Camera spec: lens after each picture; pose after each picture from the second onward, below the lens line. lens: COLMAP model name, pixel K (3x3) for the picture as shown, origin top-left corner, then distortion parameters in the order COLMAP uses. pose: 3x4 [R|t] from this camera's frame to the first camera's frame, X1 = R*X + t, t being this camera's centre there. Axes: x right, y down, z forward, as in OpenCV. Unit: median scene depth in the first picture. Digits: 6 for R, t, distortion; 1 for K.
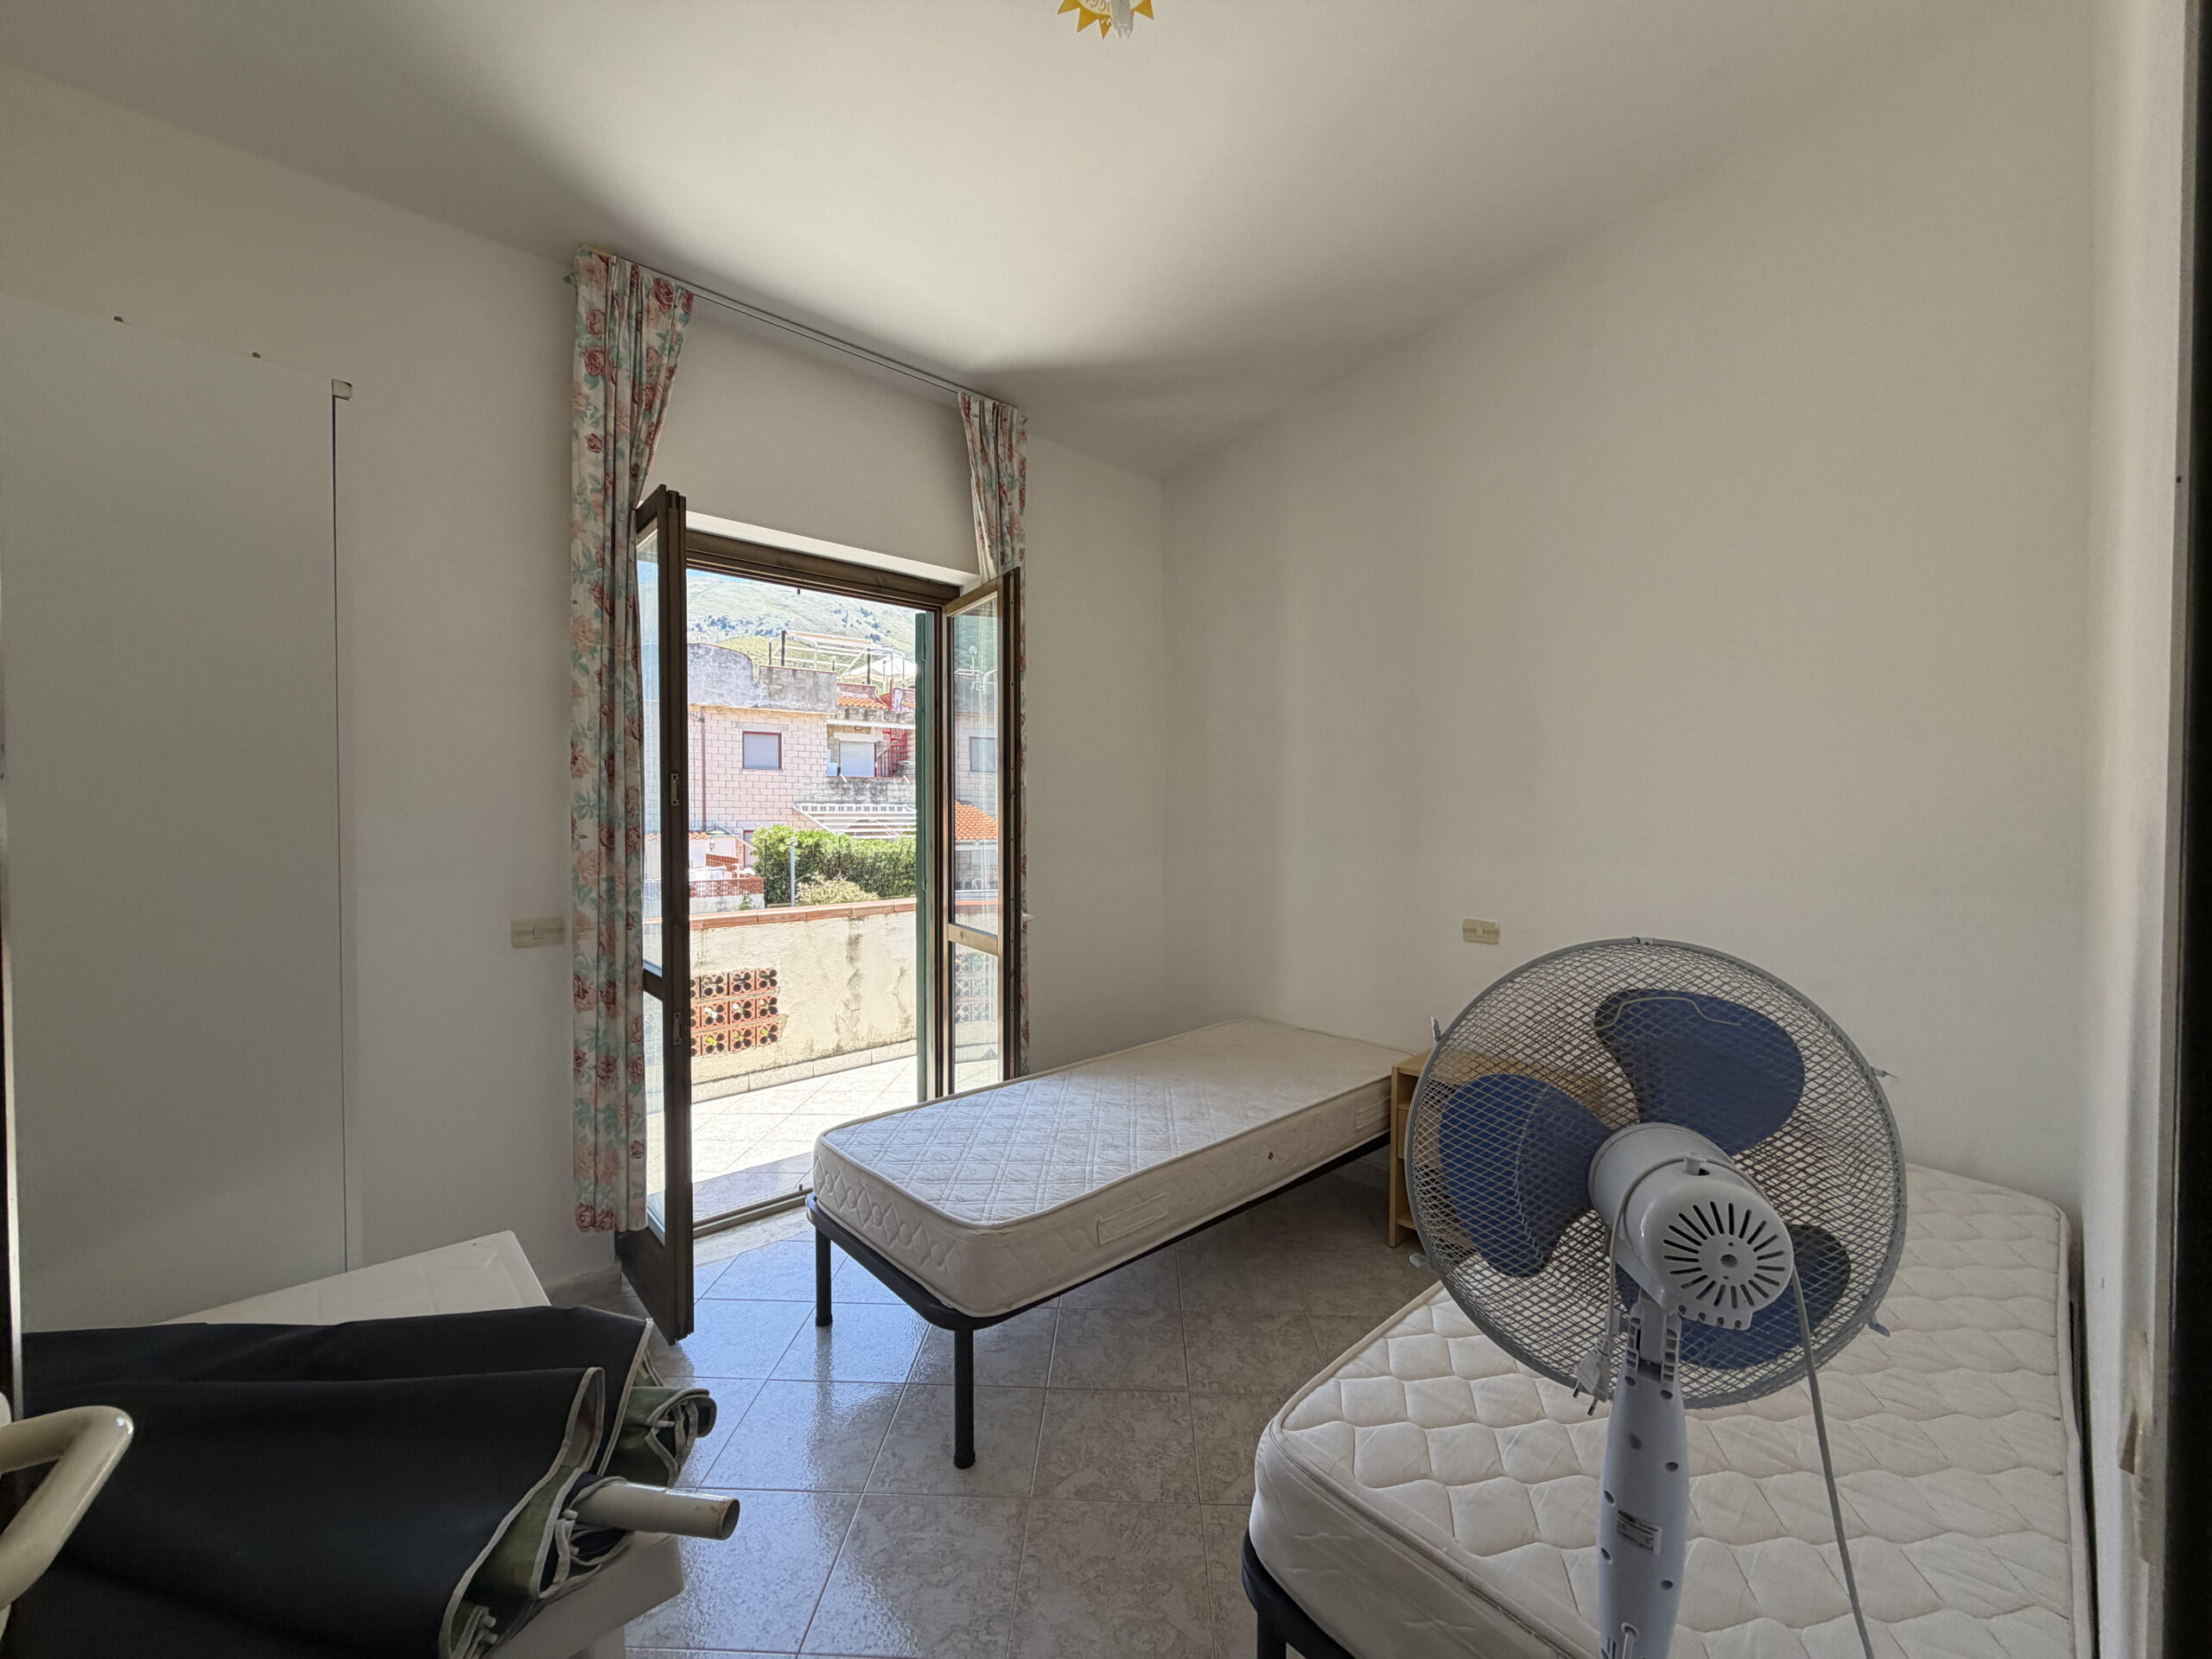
lens RADIAL K [[889.4, 0, 1106.0], [0, 889.4, 829.5], [0, 0, 1]] dist [0.001482, -0.000074]
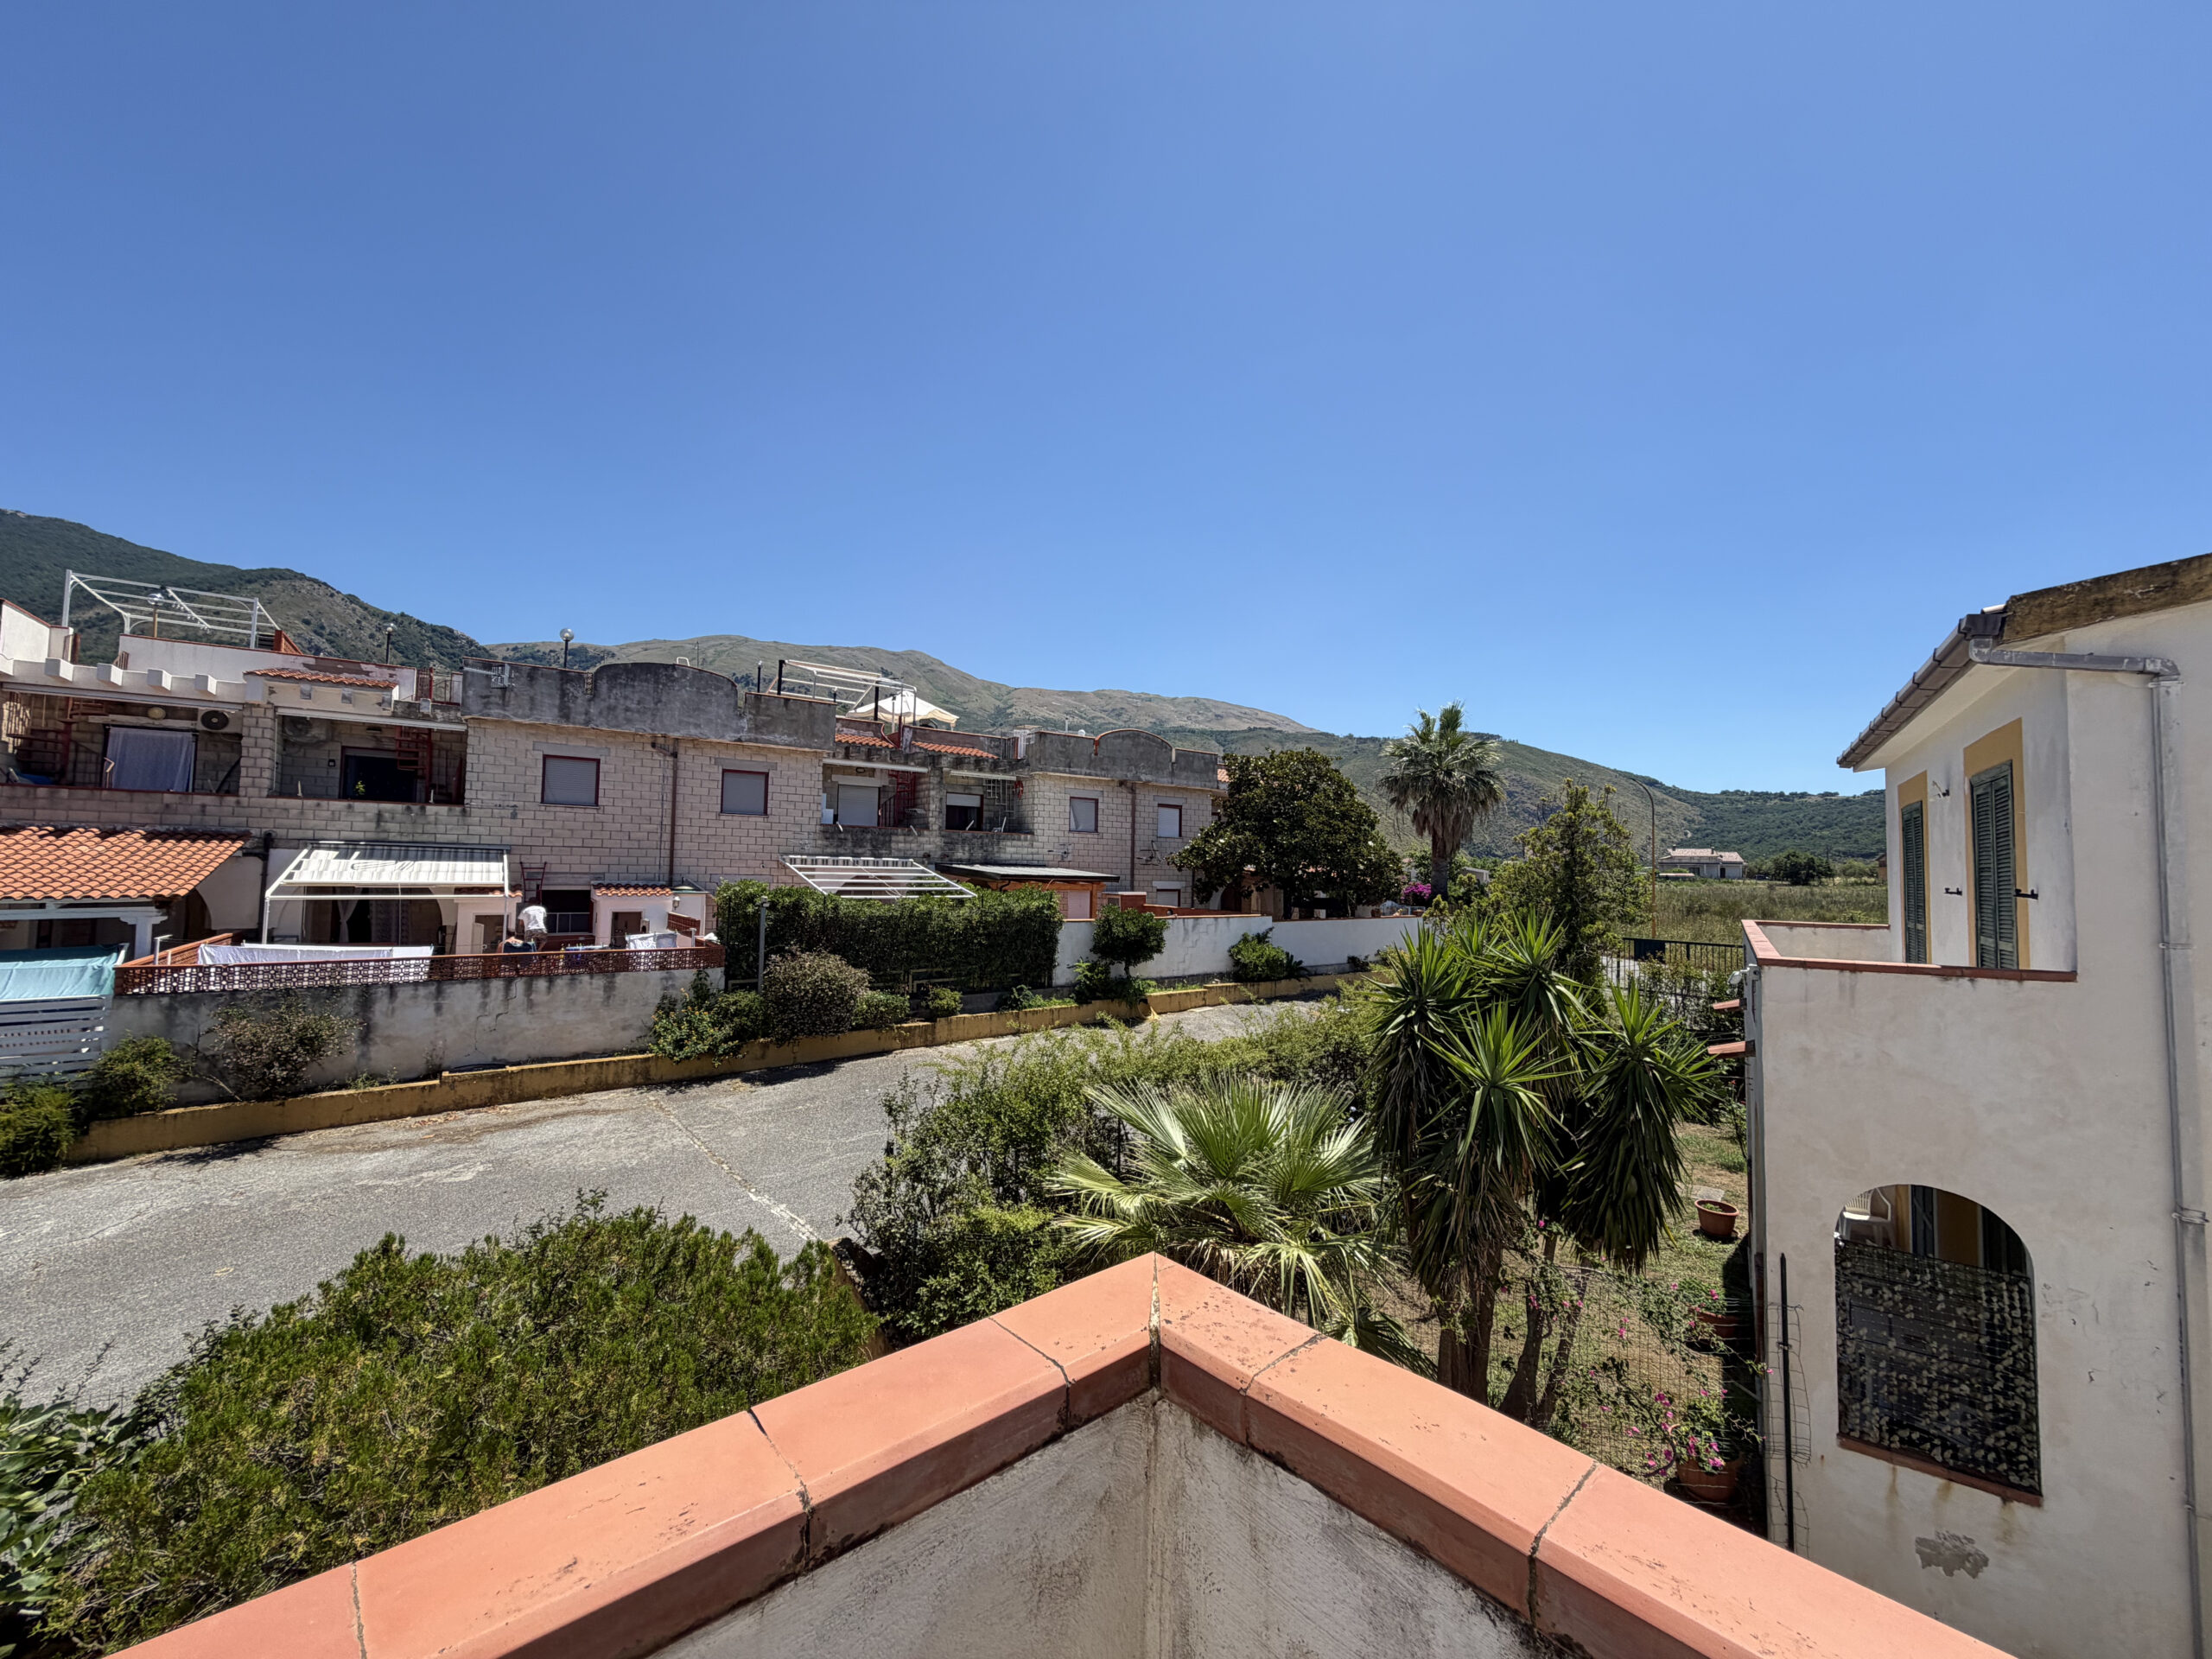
lens RADIAL K [[889.4, 0, 1106.0], [0, 889.4, 829.5], [0, 0, 1]] dist [0.001482, -0.000074]
pose [[0.999713, 0.017703, -0.016153, -0.026342], [-0.018753, 0.997551, -0.067383, -0.002364], [0.014921, 0.067667, 0.997596, 0.156655]]
